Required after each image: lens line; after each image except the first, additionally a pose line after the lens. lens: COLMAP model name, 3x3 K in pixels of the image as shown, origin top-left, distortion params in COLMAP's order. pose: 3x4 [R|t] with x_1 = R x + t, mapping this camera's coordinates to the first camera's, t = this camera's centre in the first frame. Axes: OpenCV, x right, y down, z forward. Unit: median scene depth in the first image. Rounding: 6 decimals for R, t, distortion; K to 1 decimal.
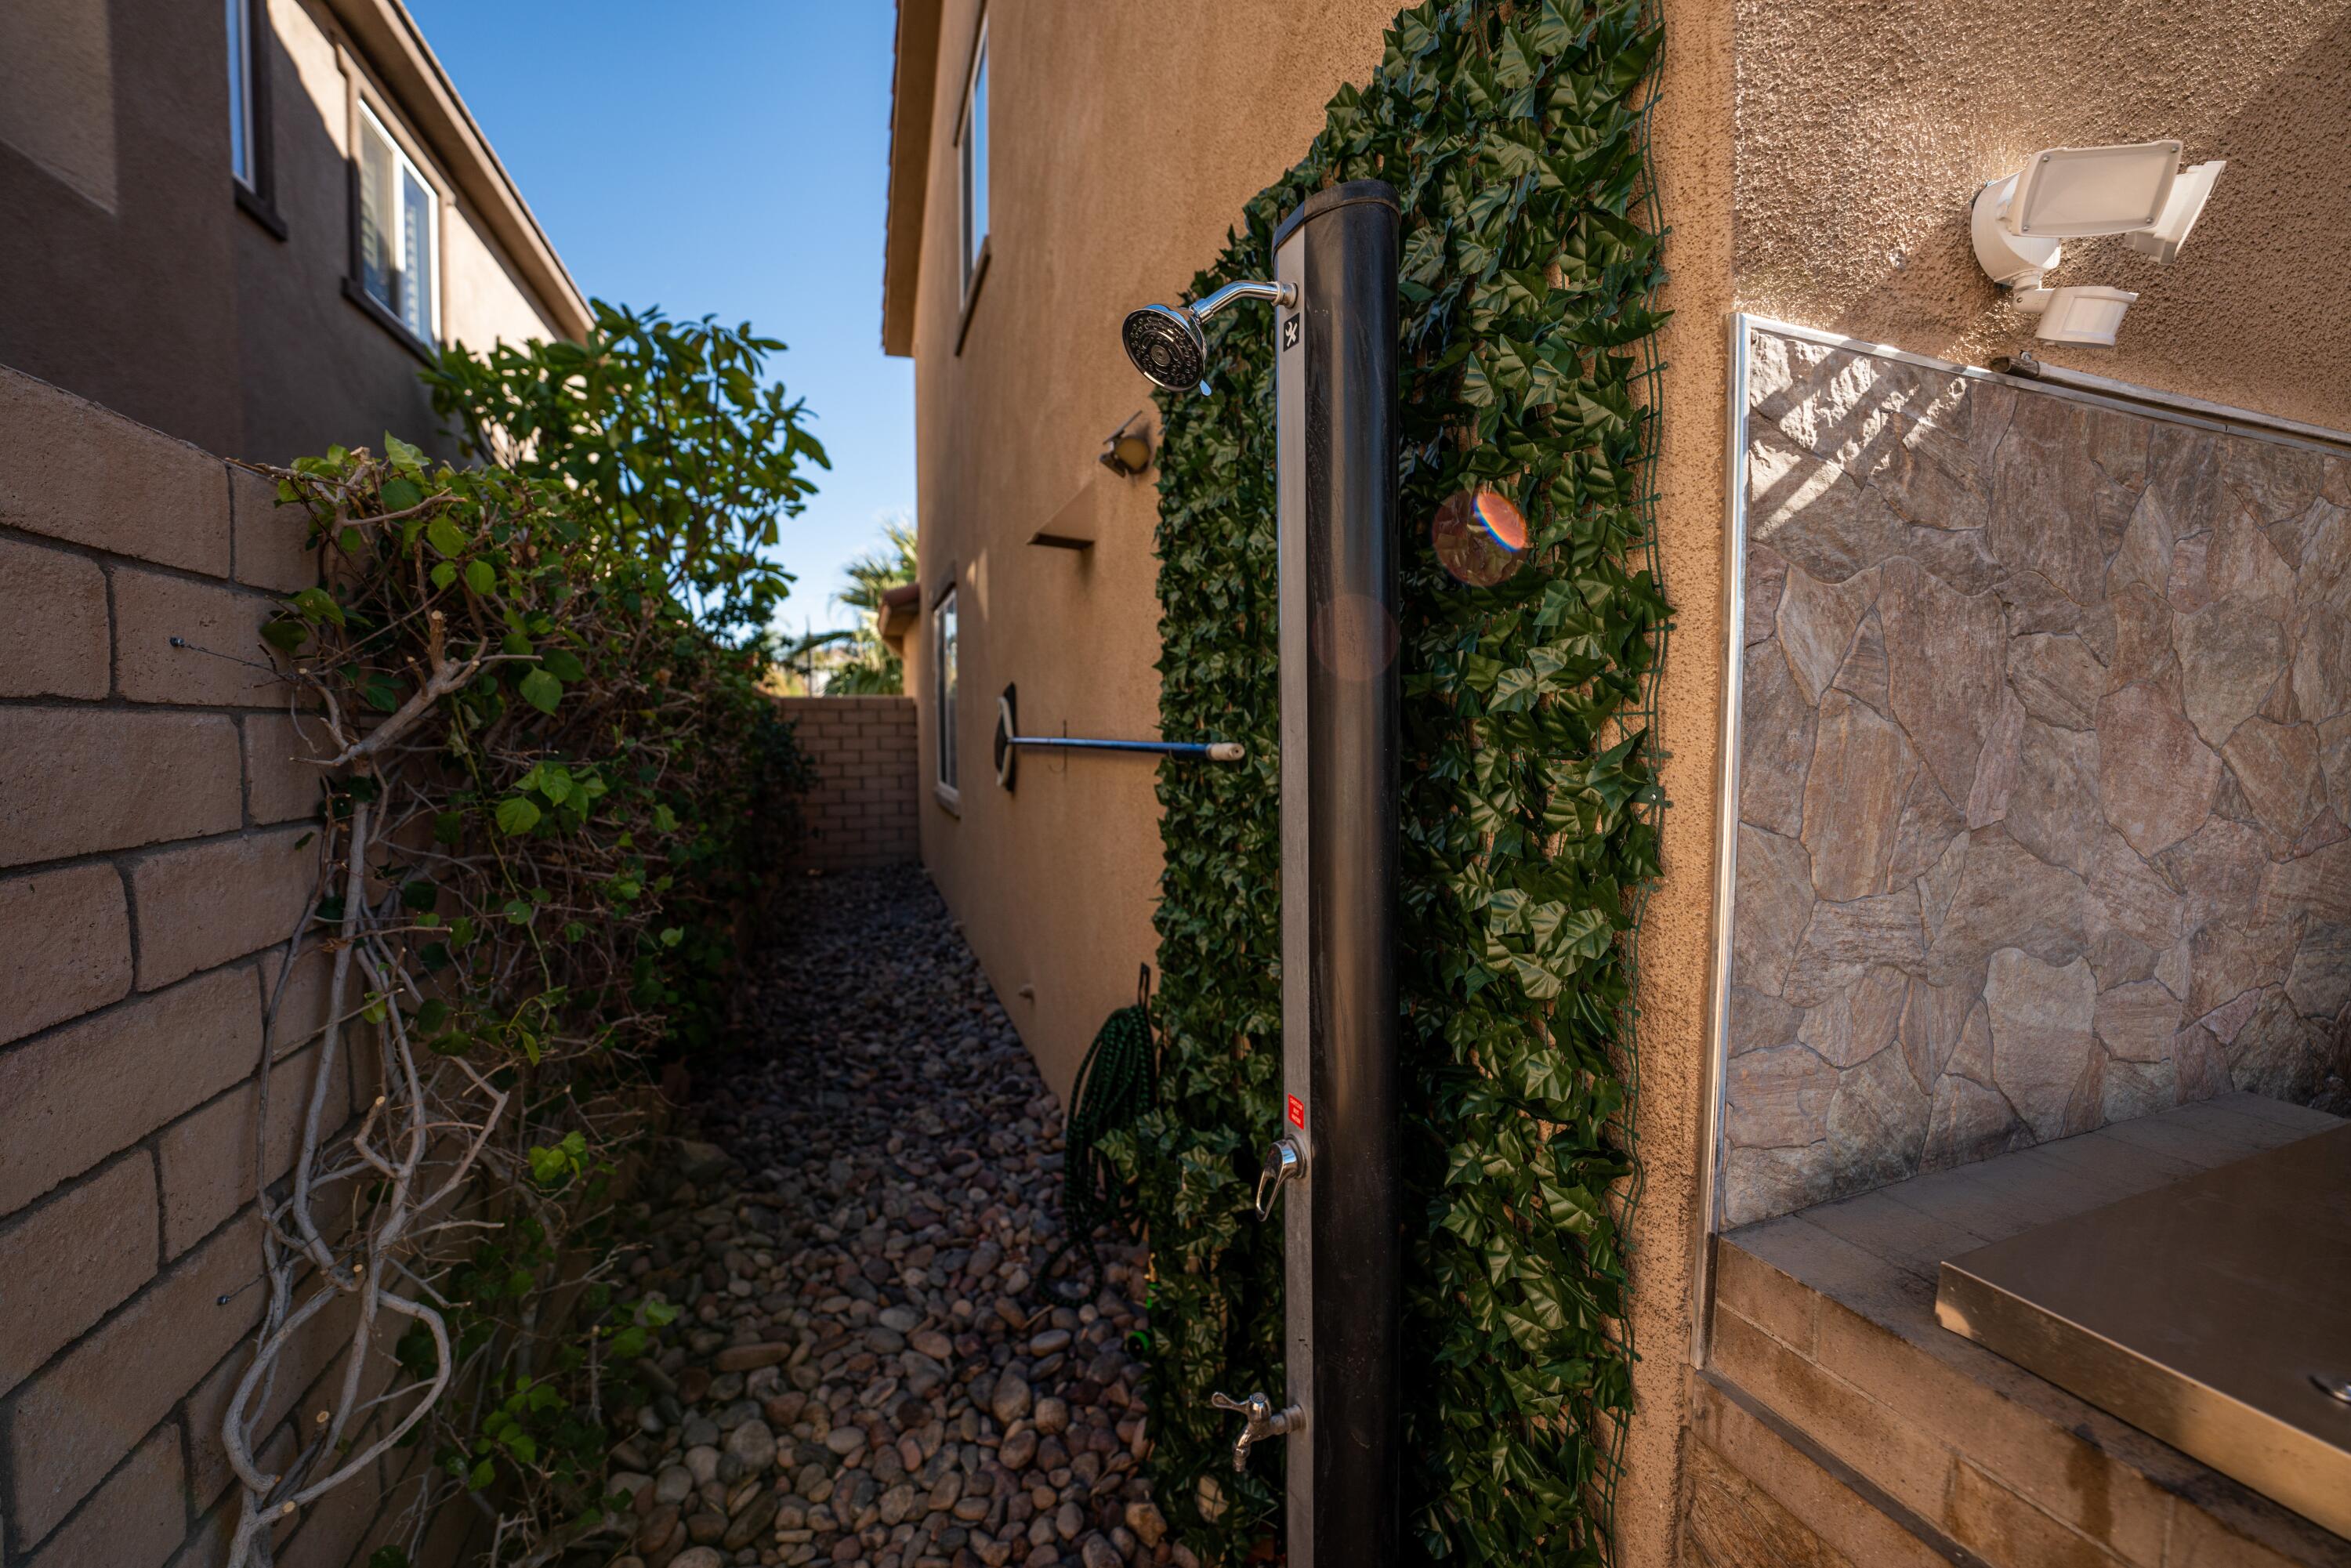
lens RADIAL K [[943.6, 0, 1176.0], [0, 943.6, 782.4], [0, 0, 1]] dist [-0.030549, 0.003510]
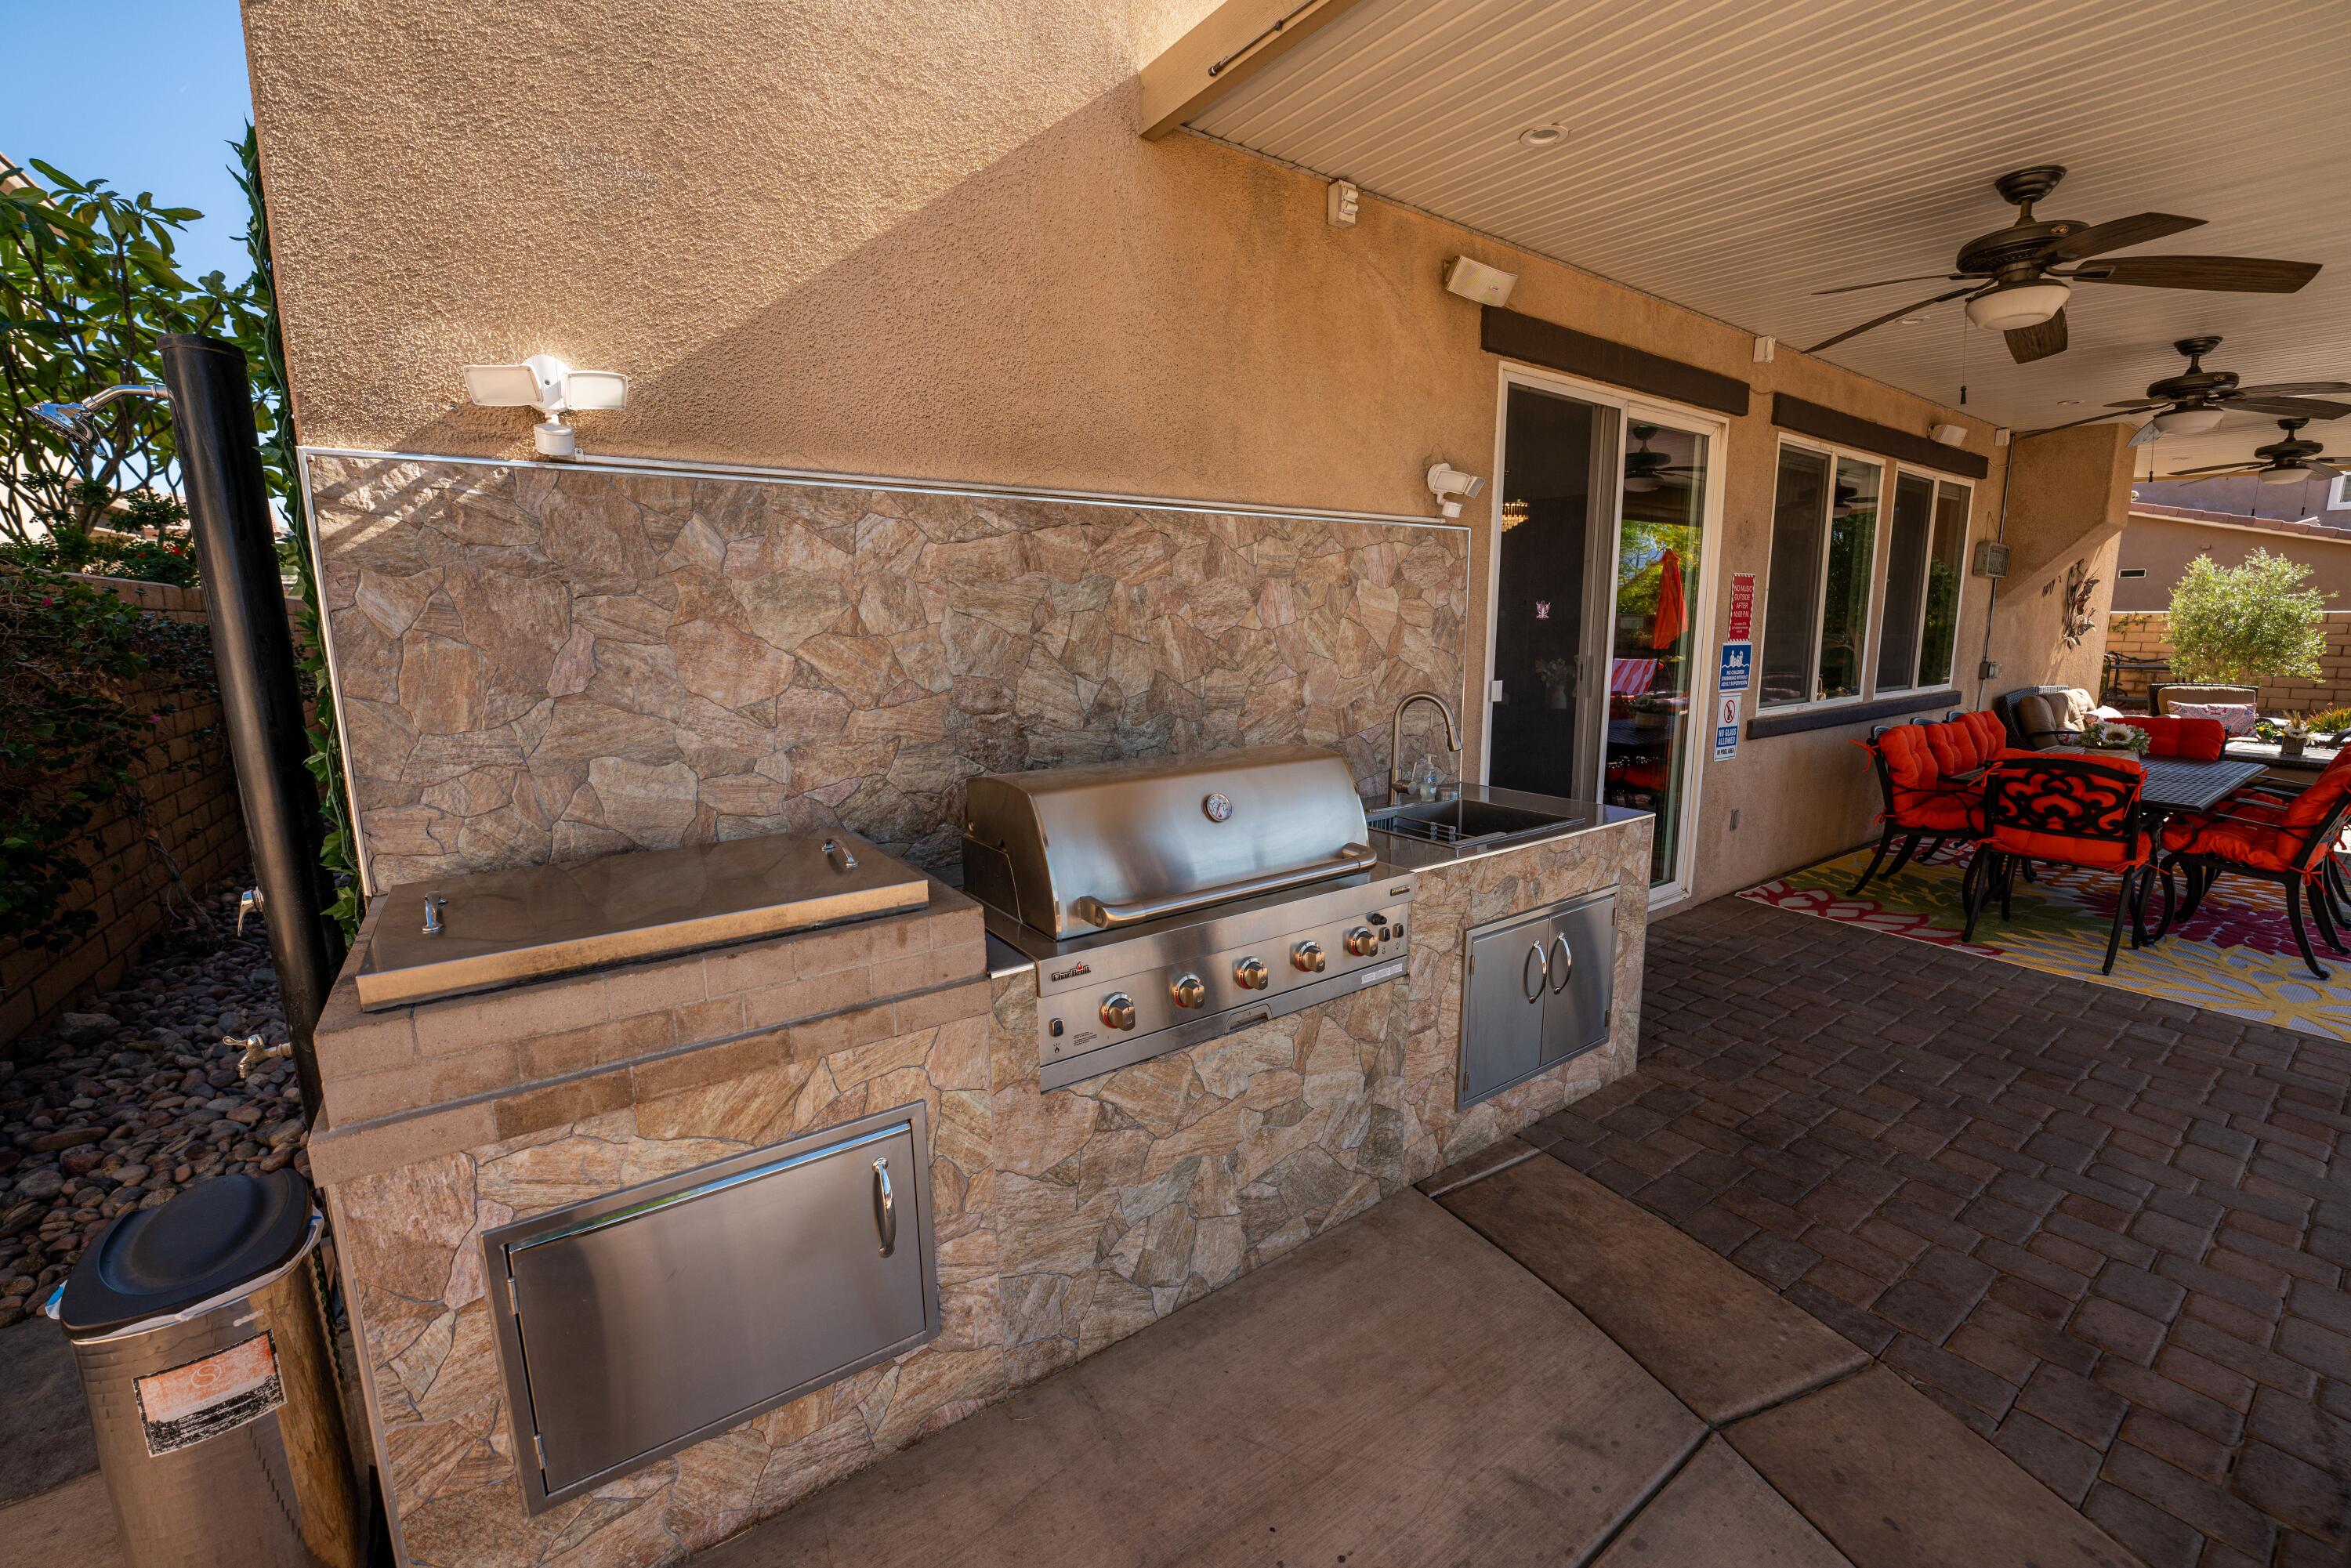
lens RADIAL K [[943.6, 0, 1168.6], [0, 943.6, 778.0], [0, 0, 1]] dist [-0.030549, 0.003510]
pose [[0.961153, -0.050579, 0.271343, 1.592058], [0.020415, 0.993401, 0.112857, 0.024767], [-0.275261, -0.102933, 0.955843, -1.306904]]
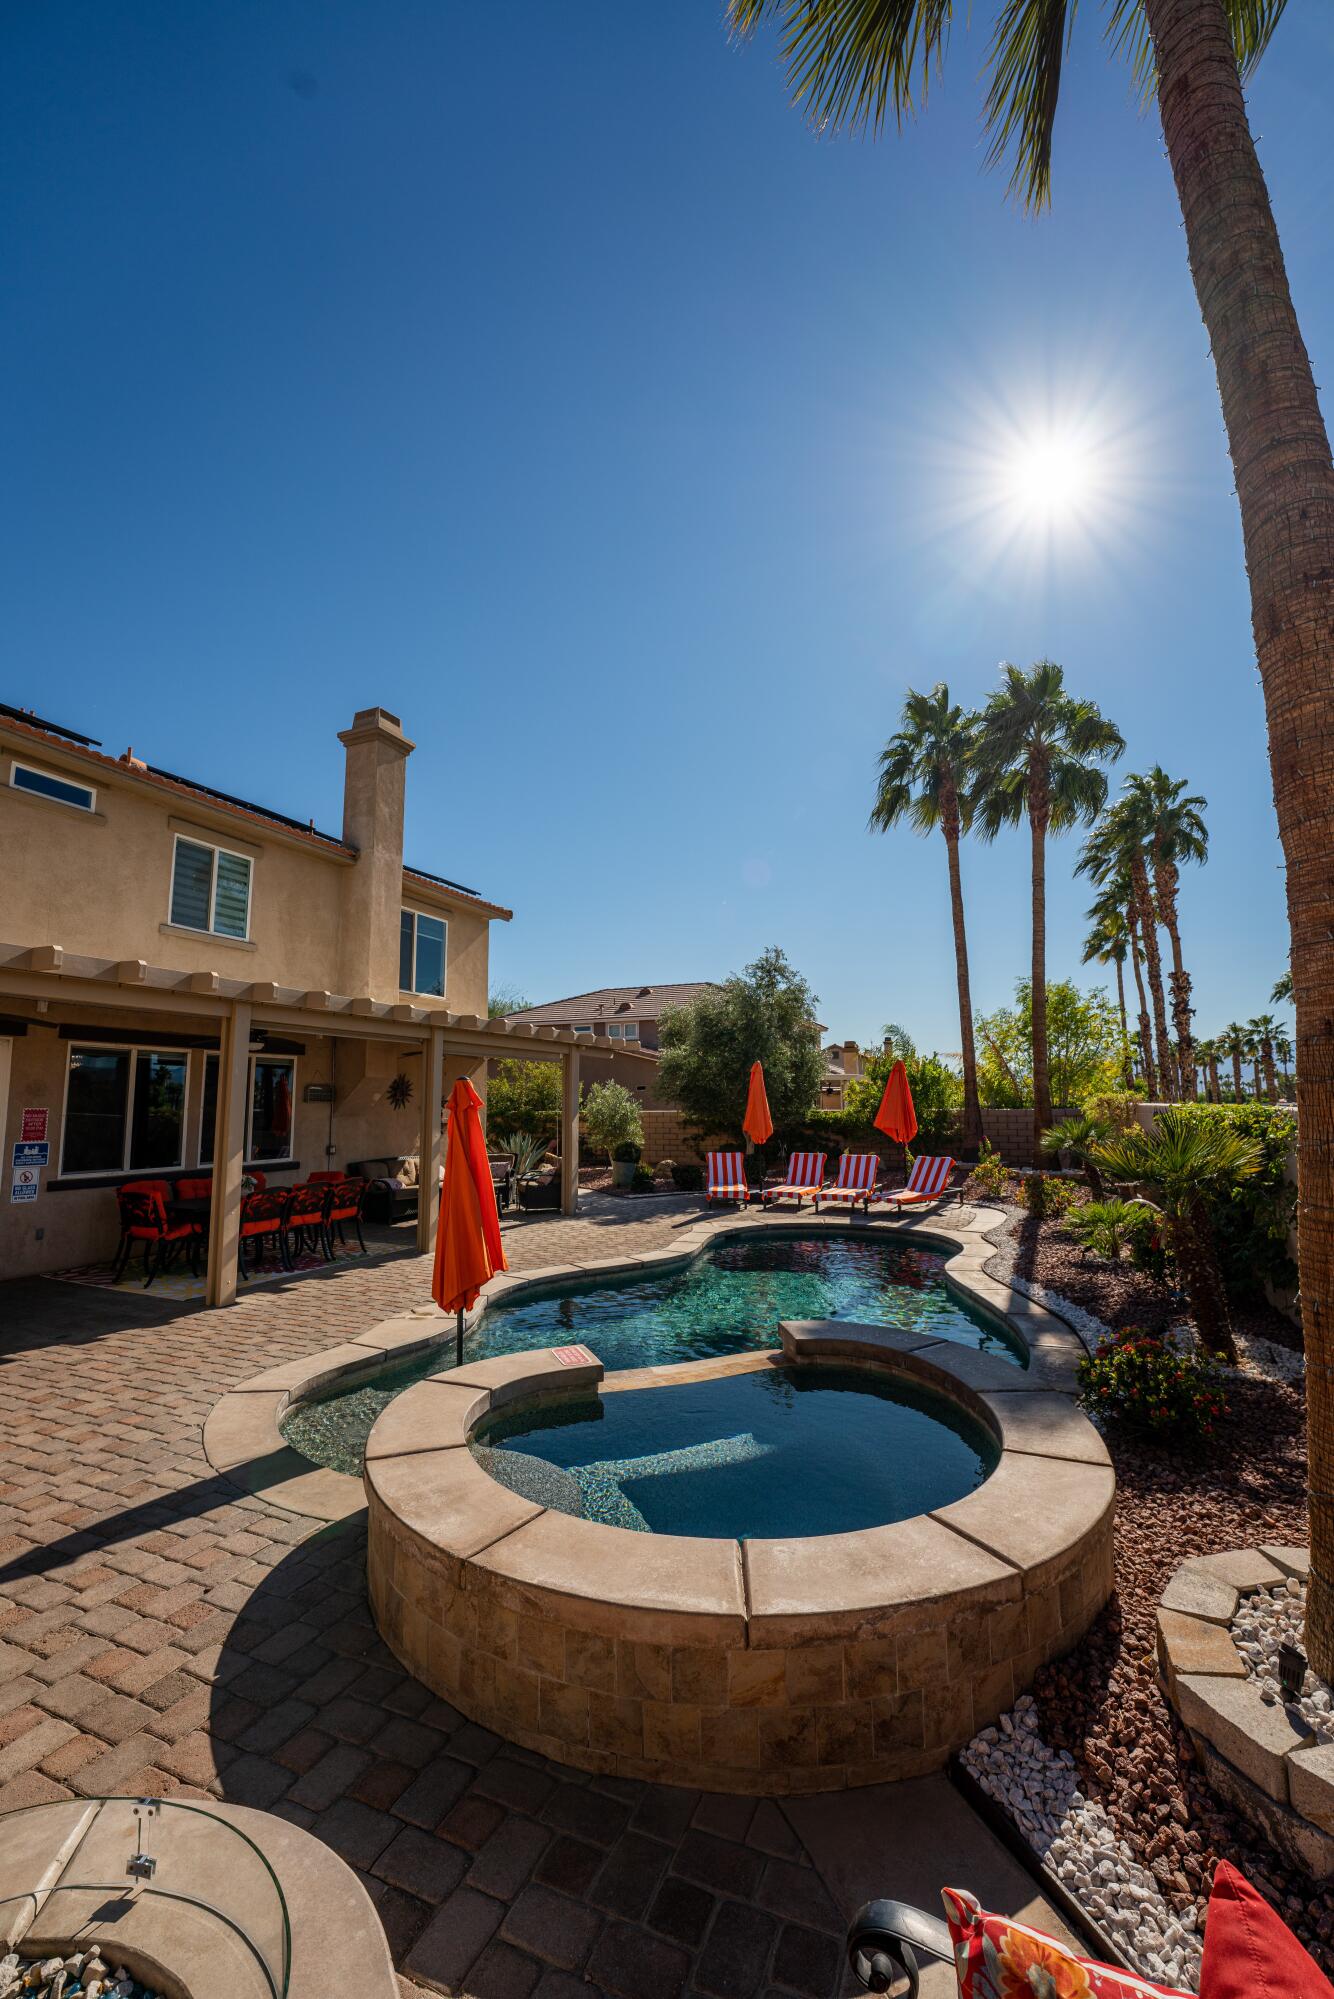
lens RADIAL K [[802.4, 0, 660.1], [0, 802.4, 997.2], [0, 0, 1]] dist [-0.030549, 0.003510]
pose [[0.659488, 0.099650, 0.745081, 3.910358], [0.040271, 0.985068, -0.167392, 0.085248], [-0.750635, 0.140398, 0.645628, -8.266617]]
